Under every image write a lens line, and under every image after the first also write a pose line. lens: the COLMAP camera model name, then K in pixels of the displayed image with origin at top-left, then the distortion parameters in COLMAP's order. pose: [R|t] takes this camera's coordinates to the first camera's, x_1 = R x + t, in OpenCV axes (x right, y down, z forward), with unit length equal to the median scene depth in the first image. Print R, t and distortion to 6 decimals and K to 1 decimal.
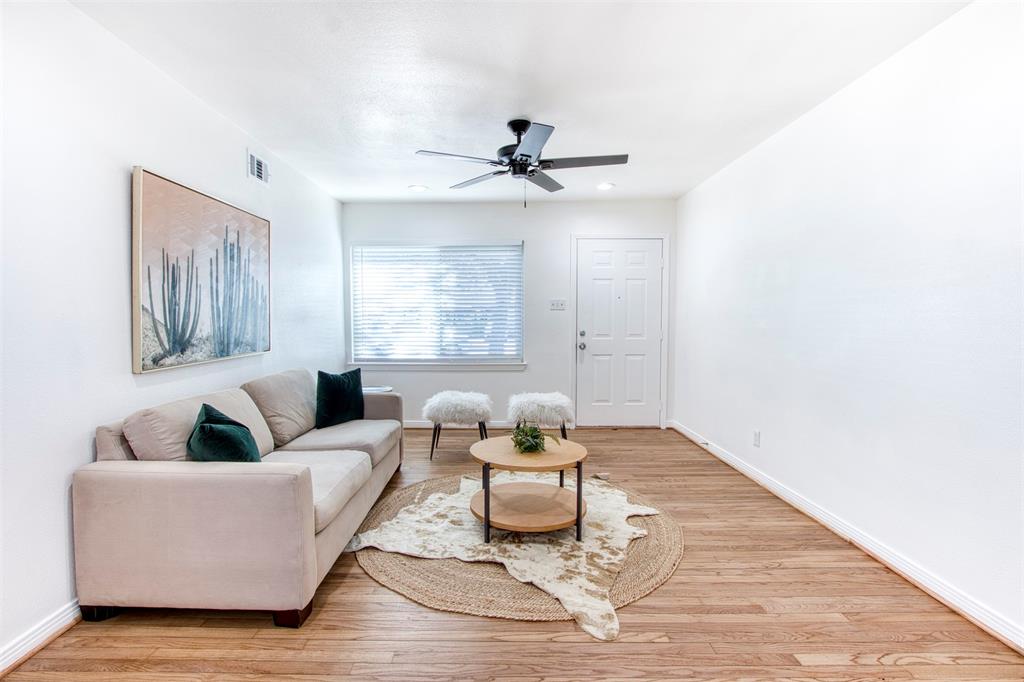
lens RADIAL K [[475.2, 0, 489.9], [0, 475.2, 328.4], [0, 0, 1]] dist [-0.014009, 0.000129]
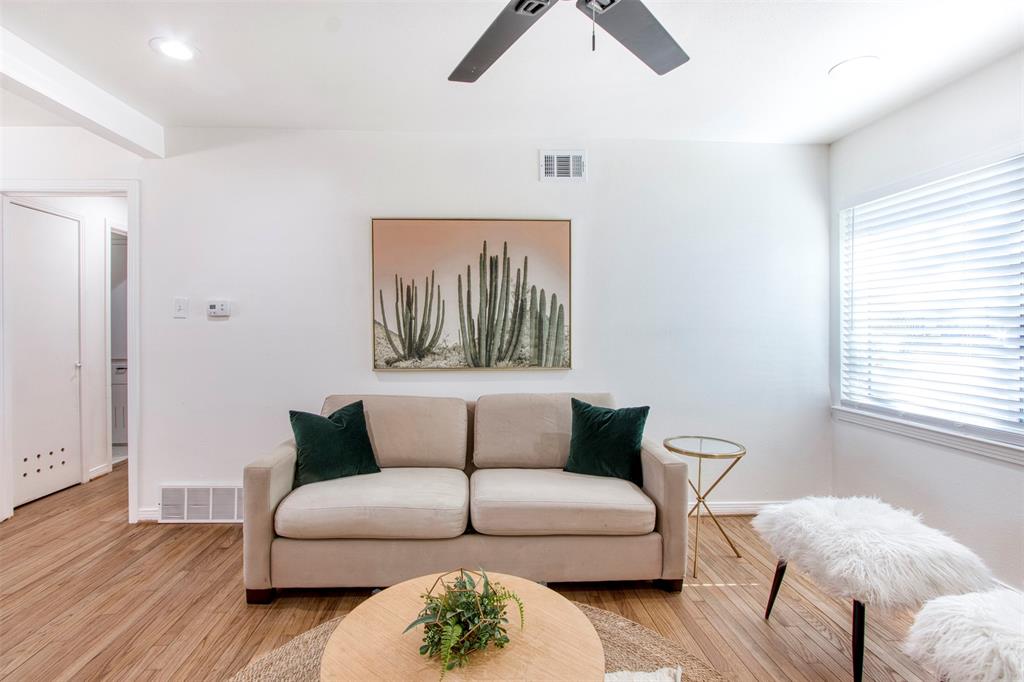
lens RADIAL K [[475.2, 0, 507.7], [0, 475.2, 332.7], [0, 0, 1]] dist [-0.014009, 0.000129]
pose [[0.073364, 0.004713, -0.997294, 0.555688], [-0.026572, 0.999643, 0.002770, -0.023440], [0.996951, 0.026297, 0.073463, 1.124763]]
